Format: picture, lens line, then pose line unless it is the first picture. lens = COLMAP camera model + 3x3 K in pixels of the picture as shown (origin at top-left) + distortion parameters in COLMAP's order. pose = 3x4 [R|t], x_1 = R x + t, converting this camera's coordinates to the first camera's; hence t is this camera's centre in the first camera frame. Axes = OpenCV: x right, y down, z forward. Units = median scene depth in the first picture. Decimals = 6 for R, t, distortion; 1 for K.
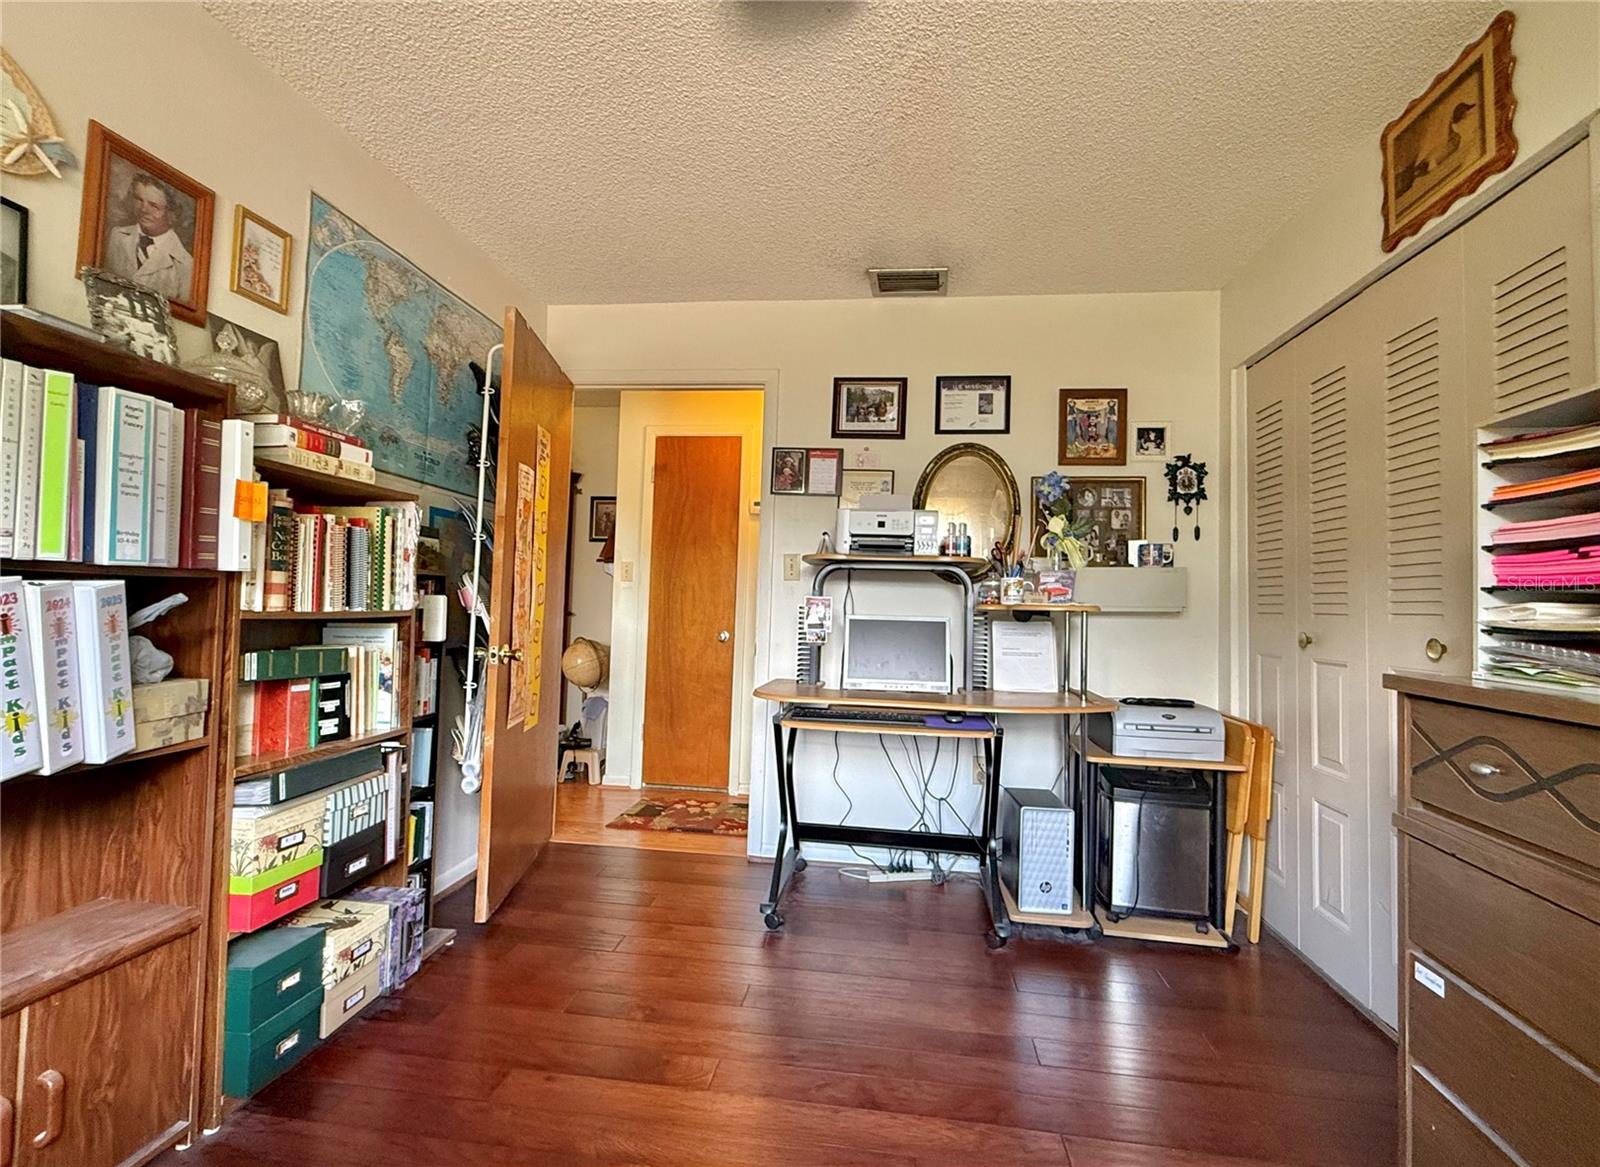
lens RADIAL K [[775.3, 0, 796.1], [0, 775.3, 575.7], [0, 0, 1]] dist [0.003219, -0.002153]
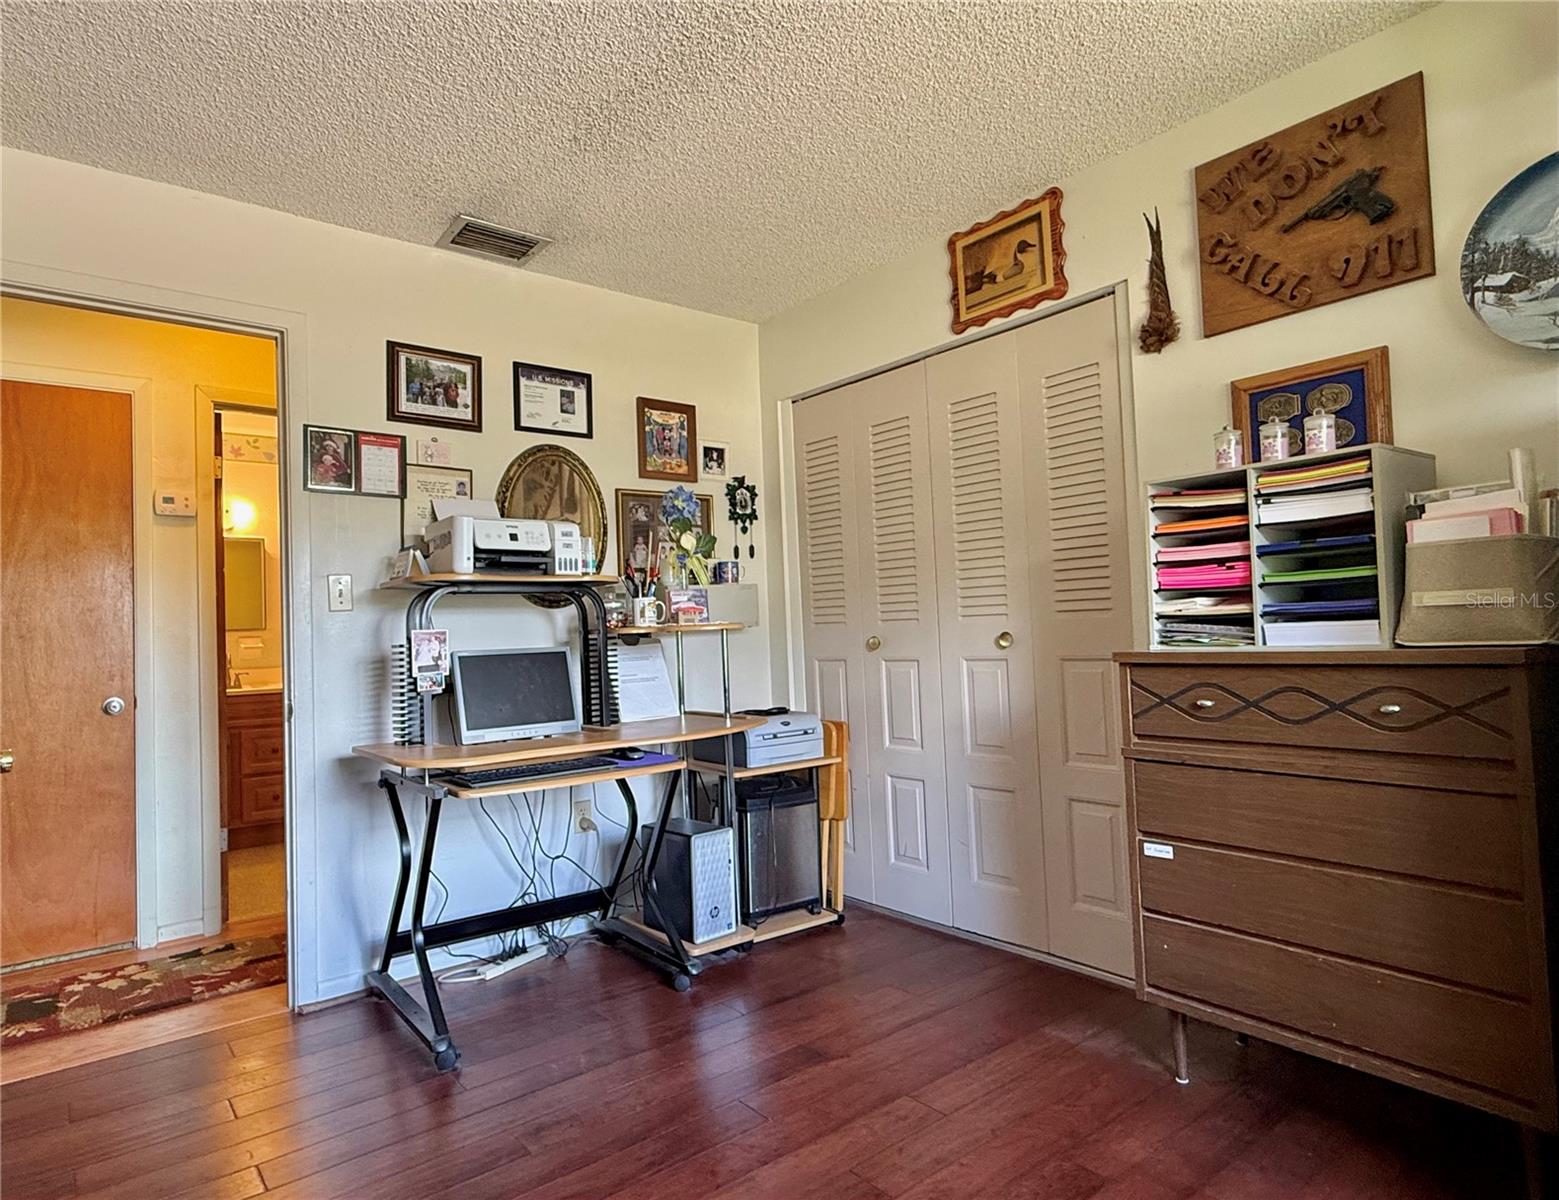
lens RADIAL K [[909.7, 0, 777.7], [0, 909.7, 609.0], [0, 0, 1]] dist [0.000081, 0.001550]
pose [[0.684149, -0.036570, 0.728425, -0.385901], [0.029164, 0.999315, 0.022779, -0.003968], [-0.728759, 0.005660, 0.684747, 0.132879]]
